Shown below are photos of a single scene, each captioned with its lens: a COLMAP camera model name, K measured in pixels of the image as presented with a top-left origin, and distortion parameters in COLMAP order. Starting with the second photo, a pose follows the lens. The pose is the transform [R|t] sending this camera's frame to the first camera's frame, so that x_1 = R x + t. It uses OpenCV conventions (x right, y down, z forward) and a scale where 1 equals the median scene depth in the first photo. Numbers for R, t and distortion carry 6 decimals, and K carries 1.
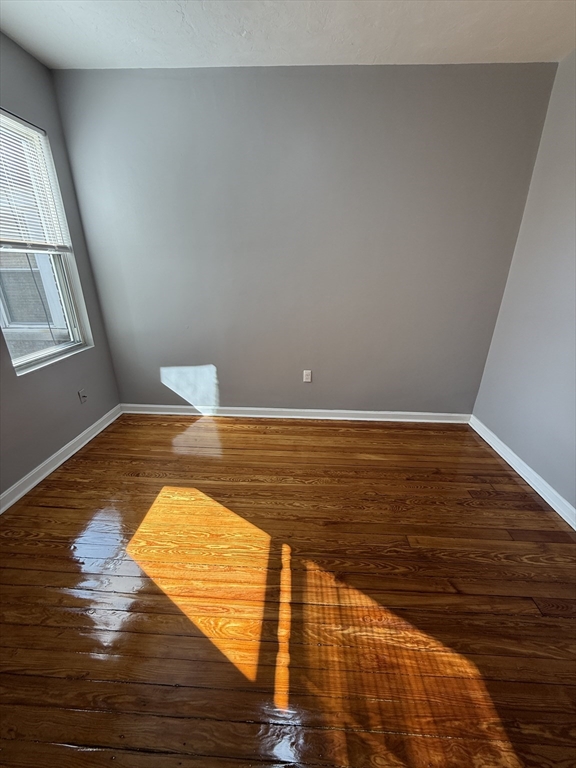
lens RADIAL K [[305.0, 0, 288.4], [0, 305.0, 382.3], [0, 0, 1]] dist [0.000168, -0.000465]
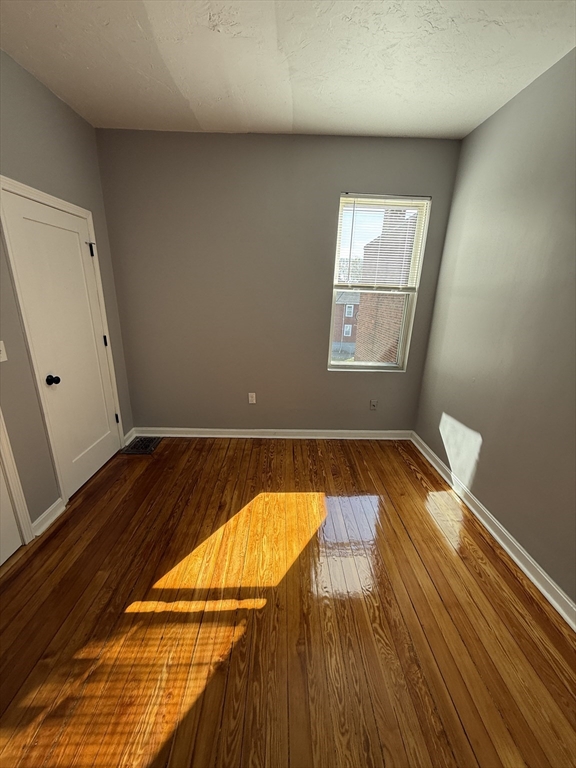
lens RADIAL K [[305.0, 0, 288.4], [0, 305.0, 382.3], [0, 0, 1]] dist [0.000168, -0.000465]
pose [[0.070620, 0.284096, -0.956192, 0.573129], [-0.384229, 0.892365, 0.236755, -0.248945], [0.920533, 0.350677, 0.172177, 0.564436]]
